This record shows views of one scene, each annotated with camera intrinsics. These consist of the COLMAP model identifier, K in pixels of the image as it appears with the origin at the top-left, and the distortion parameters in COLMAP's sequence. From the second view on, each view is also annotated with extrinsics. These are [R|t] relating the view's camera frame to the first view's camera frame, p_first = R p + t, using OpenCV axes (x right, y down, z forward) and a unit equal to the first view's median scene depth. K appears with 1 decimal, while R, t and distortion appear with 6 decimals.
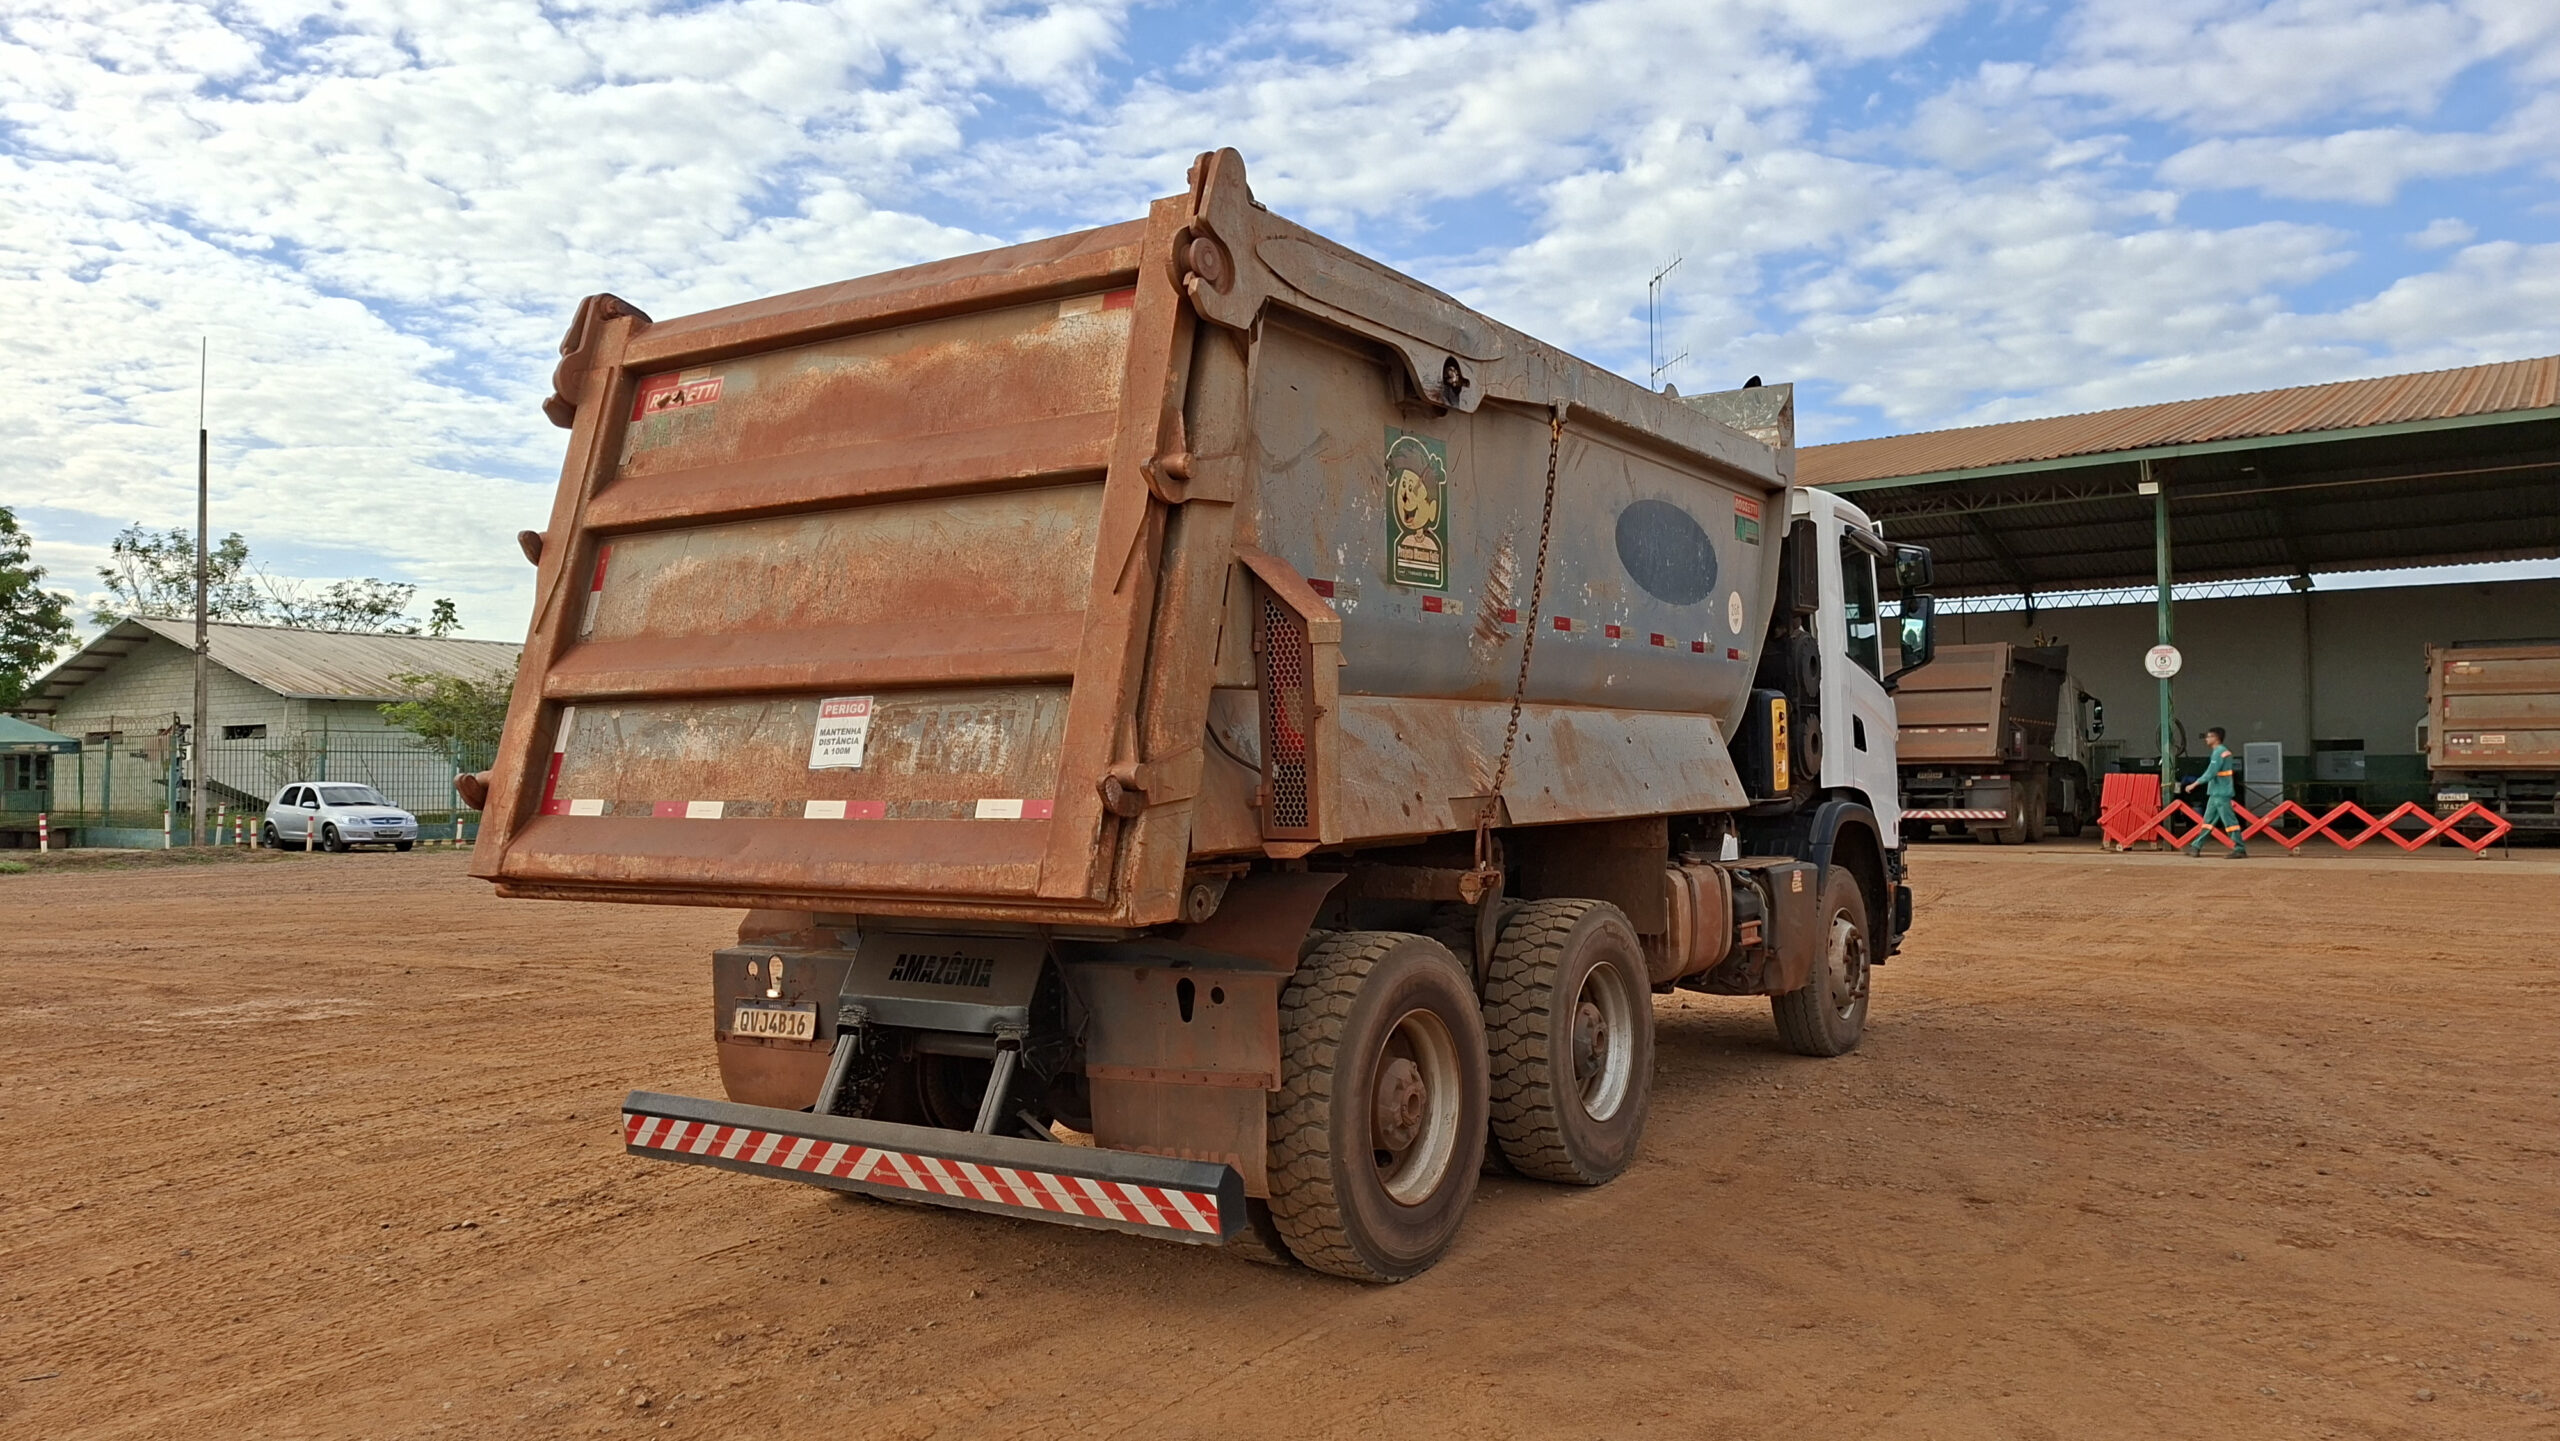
lens RADIAL K [[1755.9, 0, 1280.0], [0, 1755.9, 720.5], [0, 0, 1]] dist [0.094733, -0.066042]
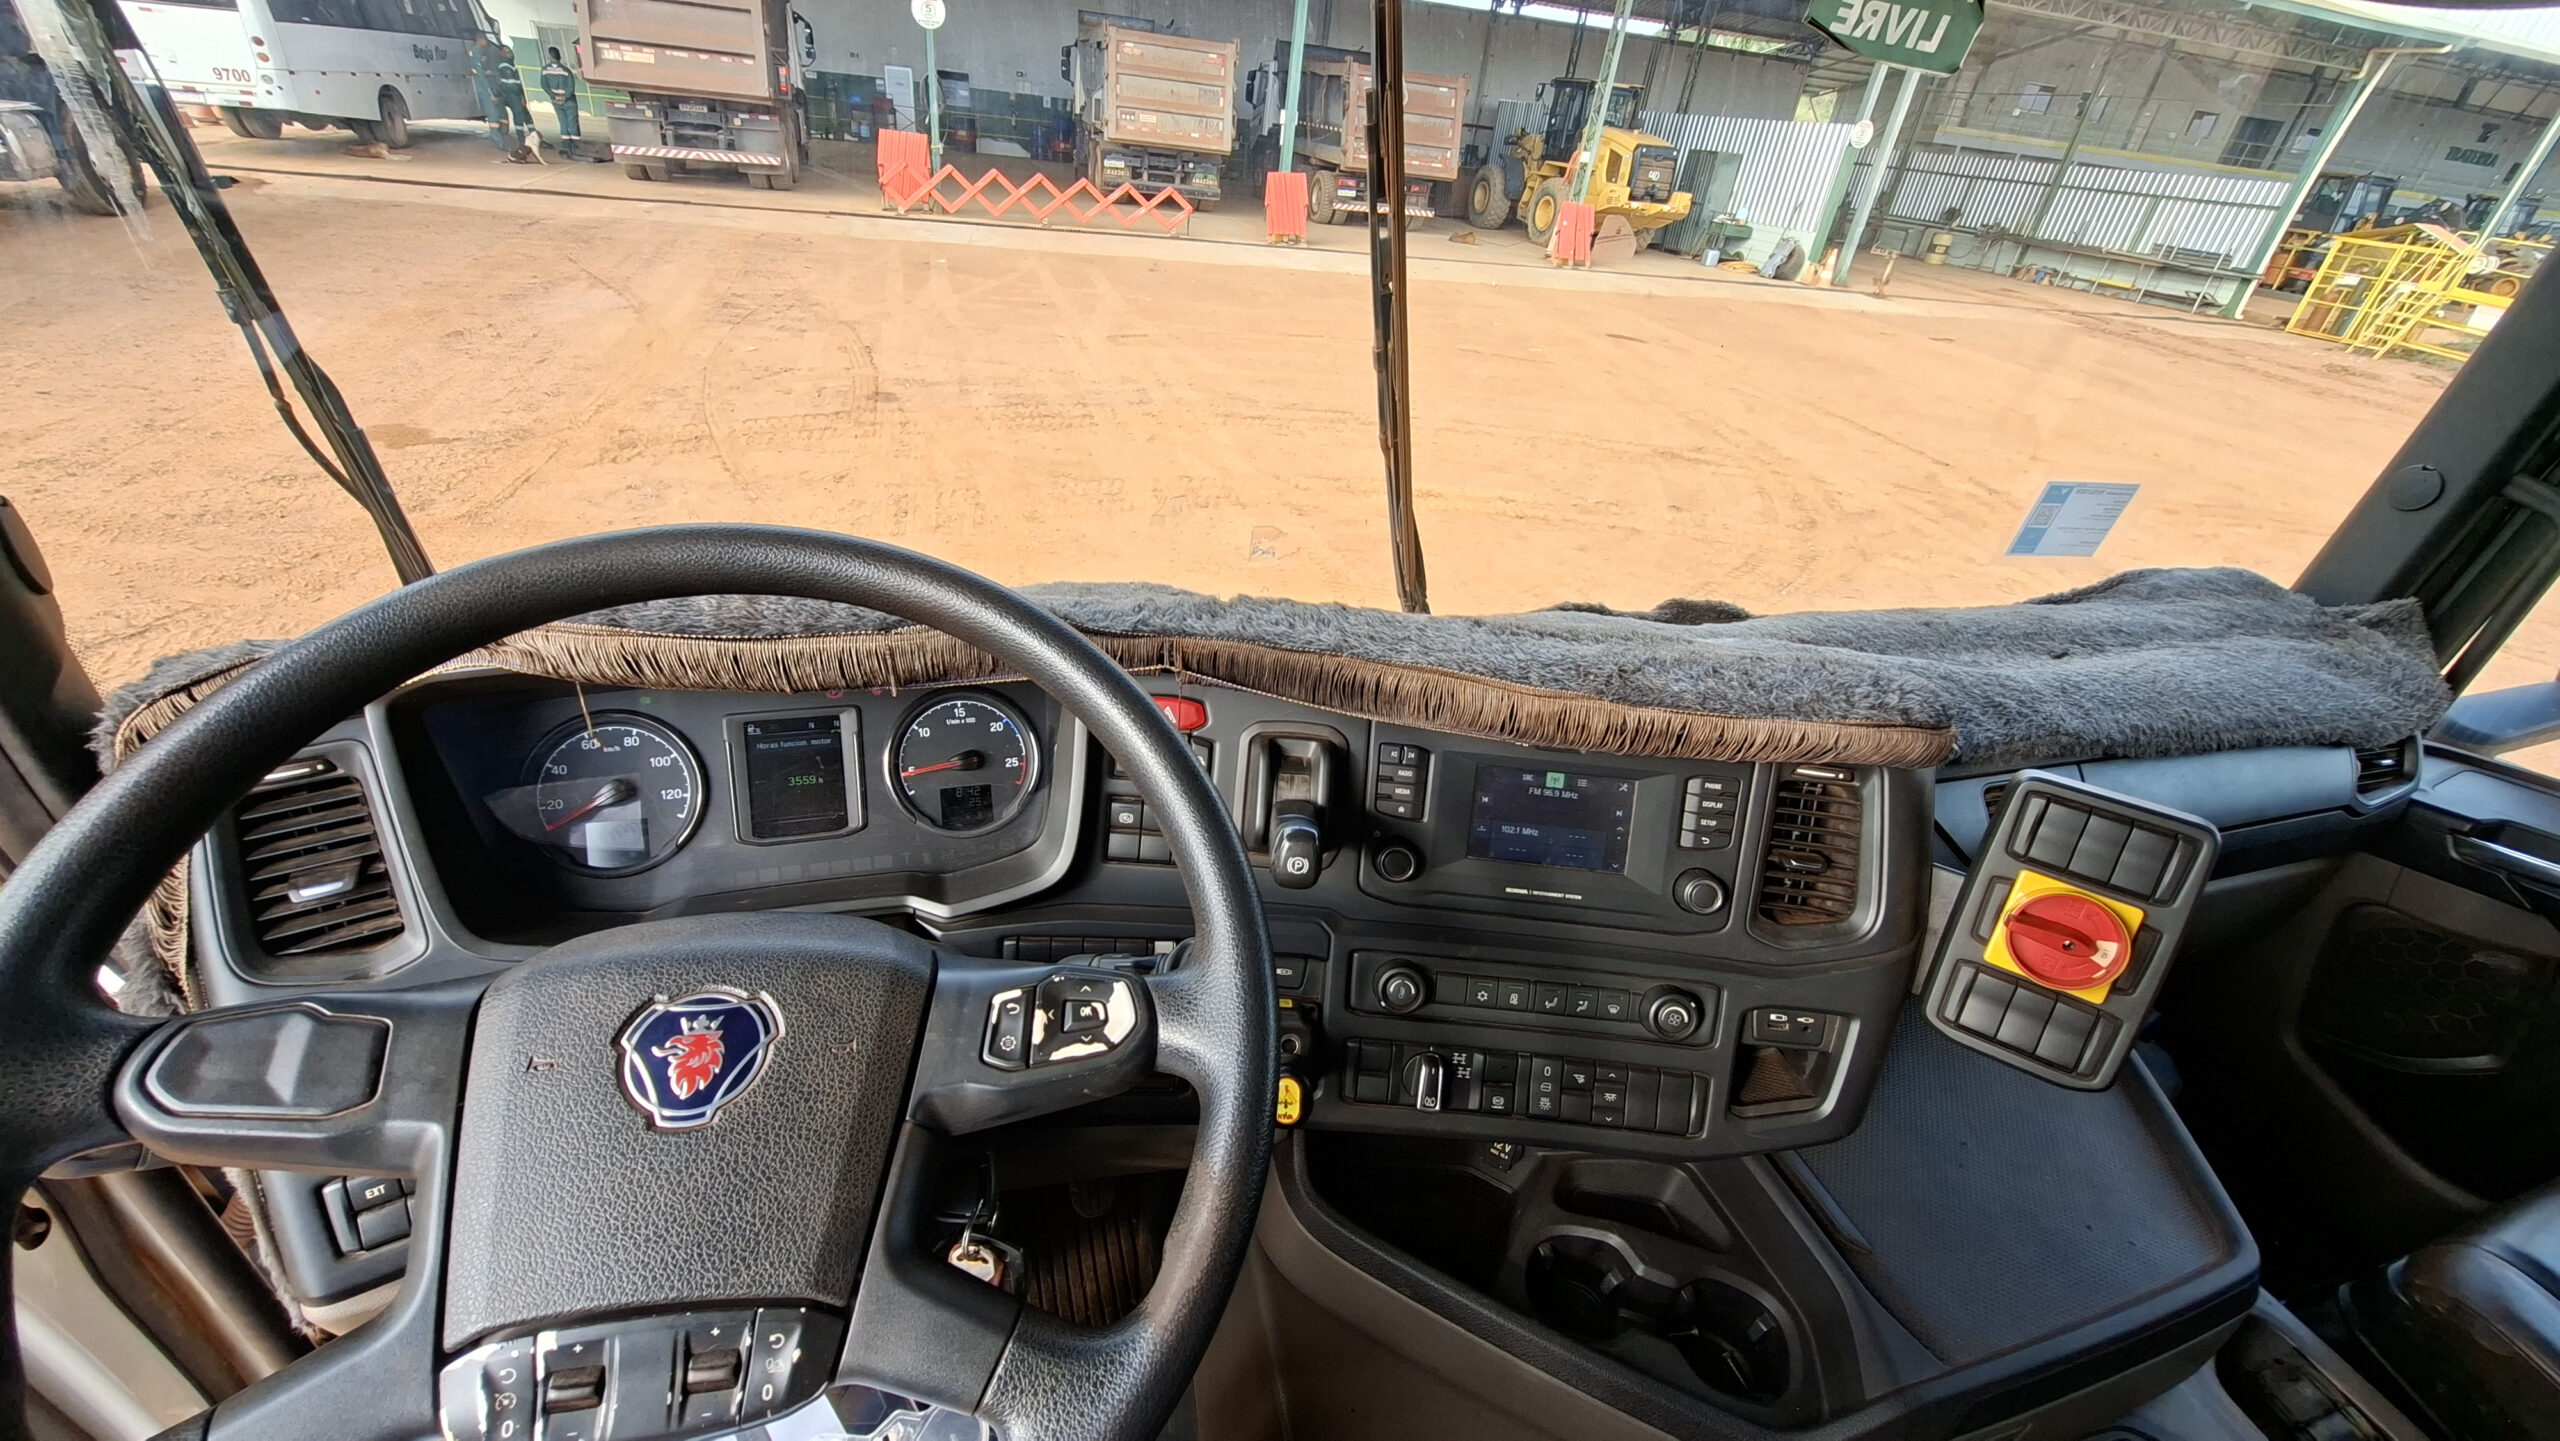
lens RADIAL K [[1070.9, 0, 1280.0], [0, 1070.9, 720.5], [0, 0, 1]] dist [-0.001998, -0.000121]
pose [[0.628790, -0.327188, 0.705388, 0.298442], [-0.131201, 0.849513, 0.510993, -0.131836], [-0.766427, -0.413854, 0.491238, 1.903348]]
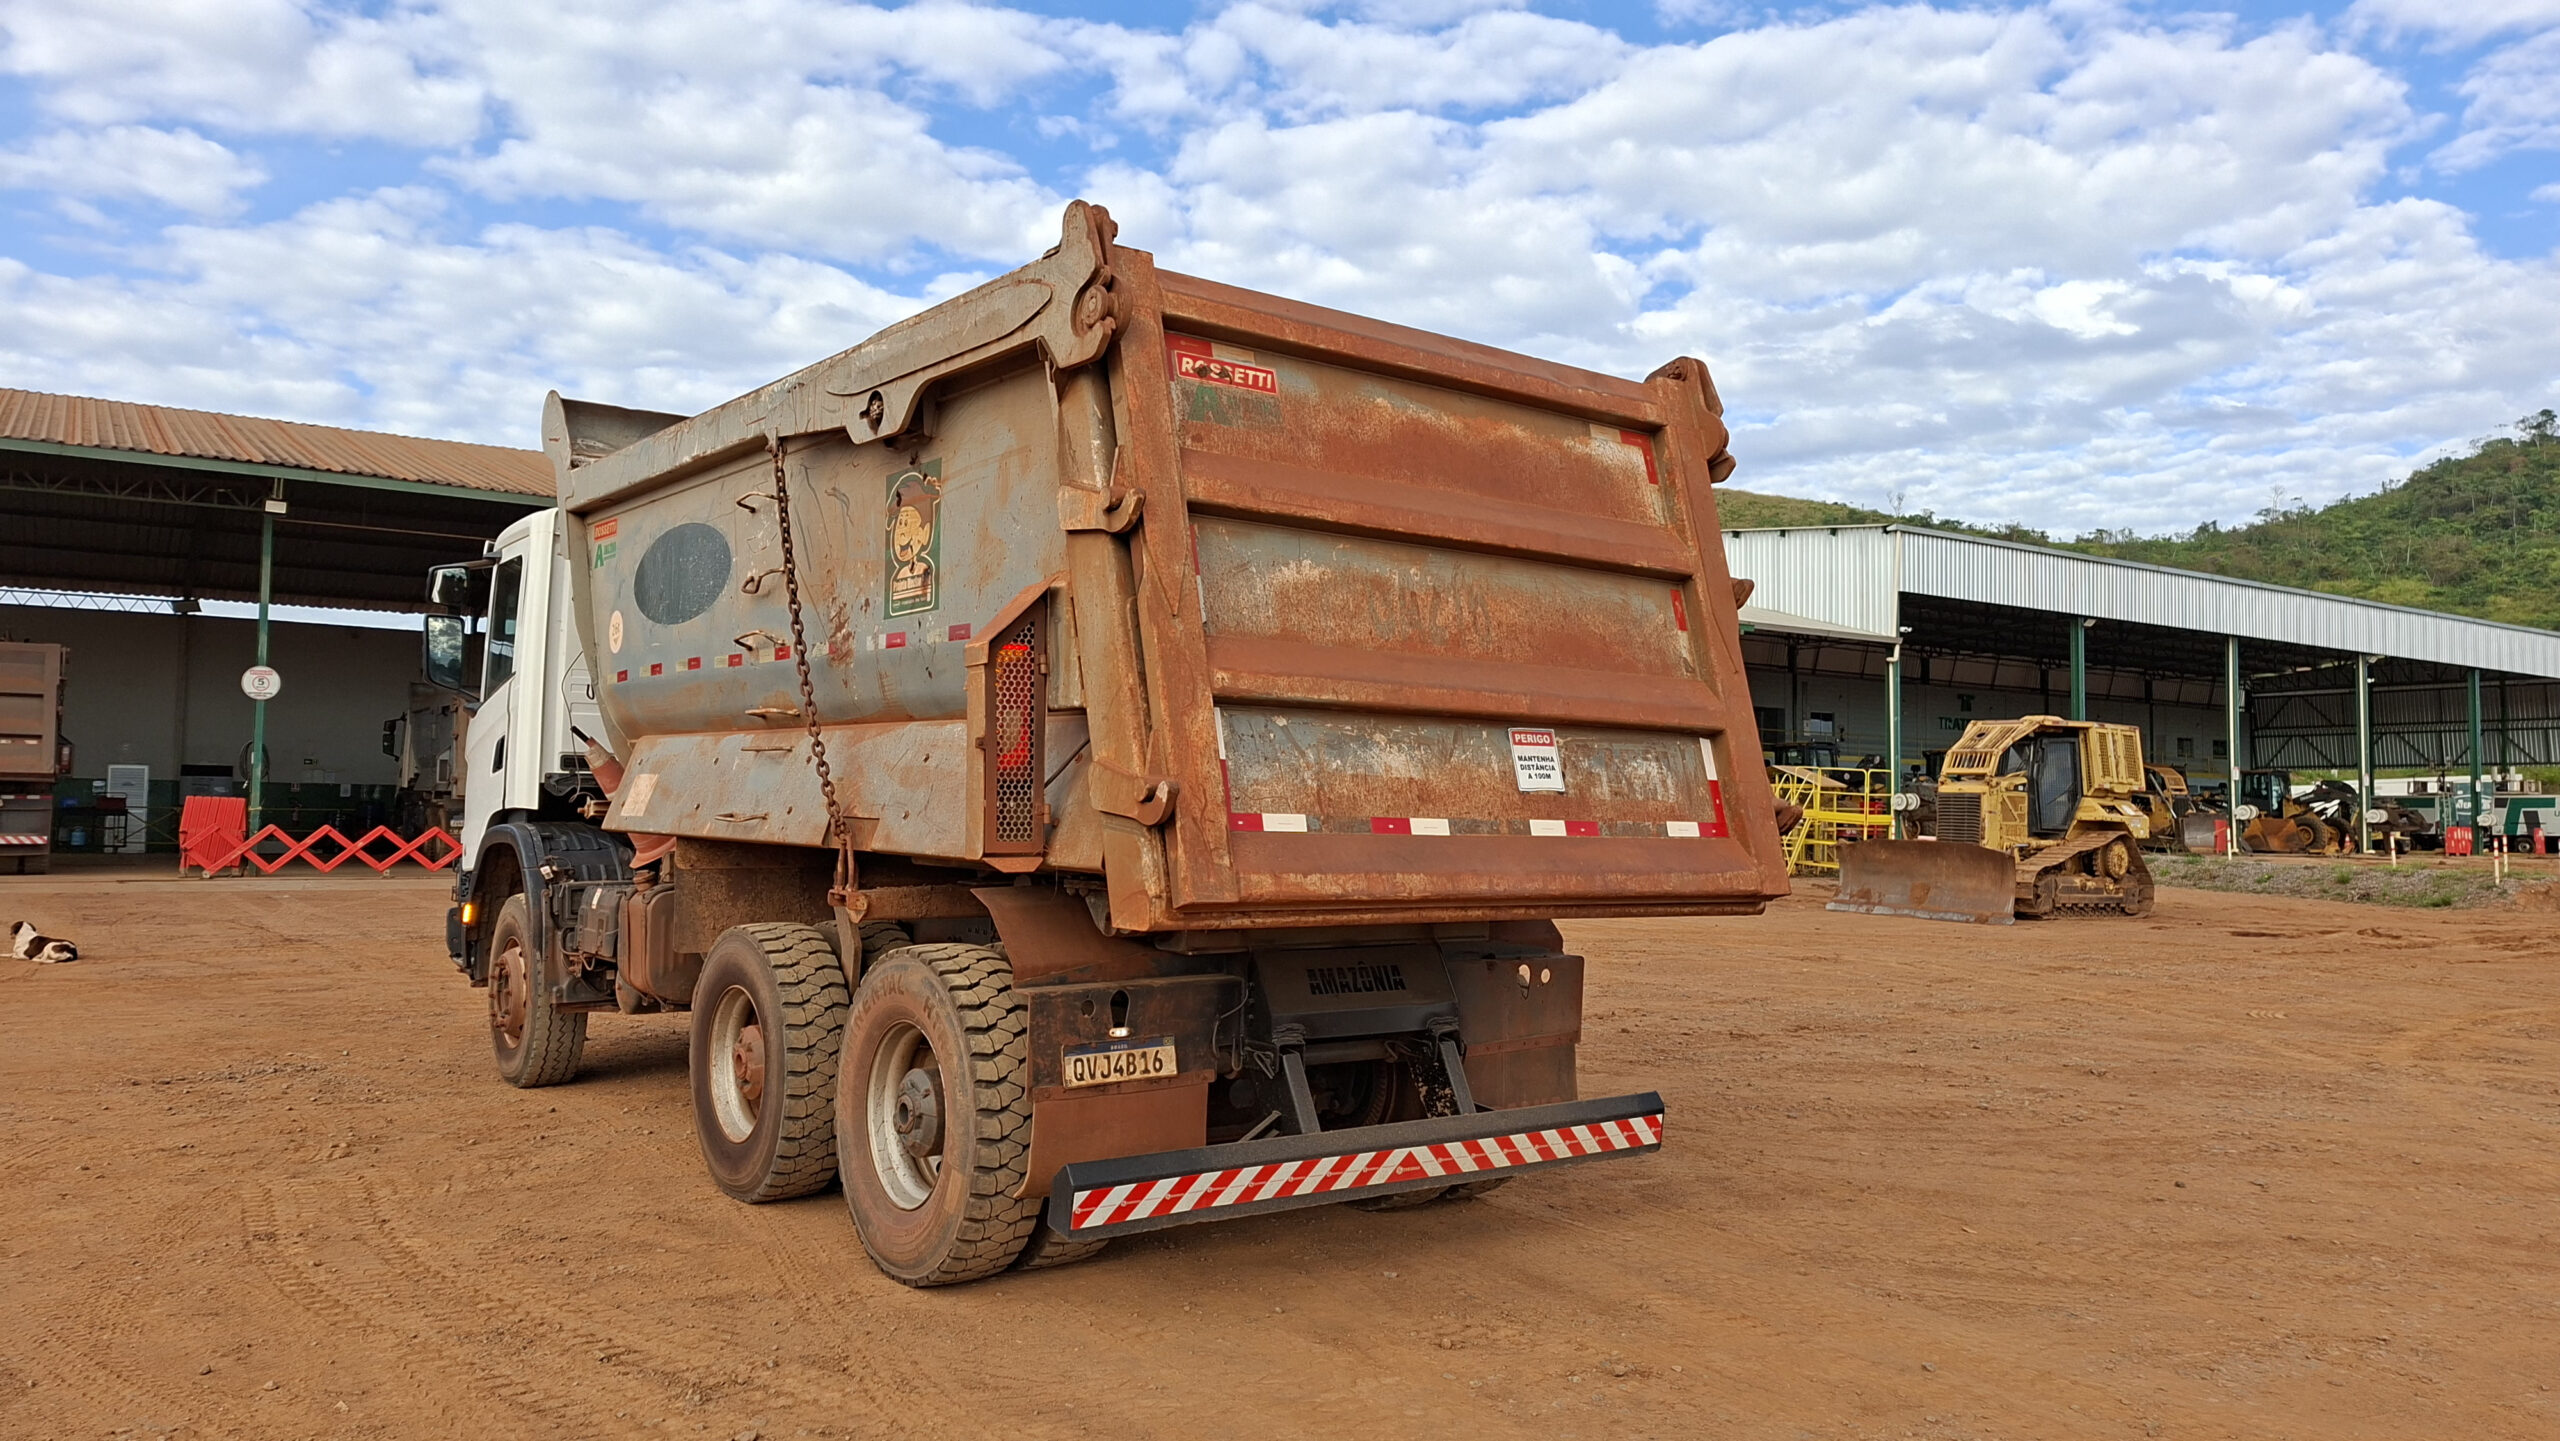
lens RADIAL K [[1755.9, 0, 1280.0], [0, 1755.9, 720.5], [0, 0, 1]] dist [0.094733, -0.066042]
pose [[0.350212, 0.062943, 0.934553, -1.144625], [-0.049841, 0.997578, -0.048511, 0.037524], [-0.935343, -0.029590, 0.352501, 0.640699]]
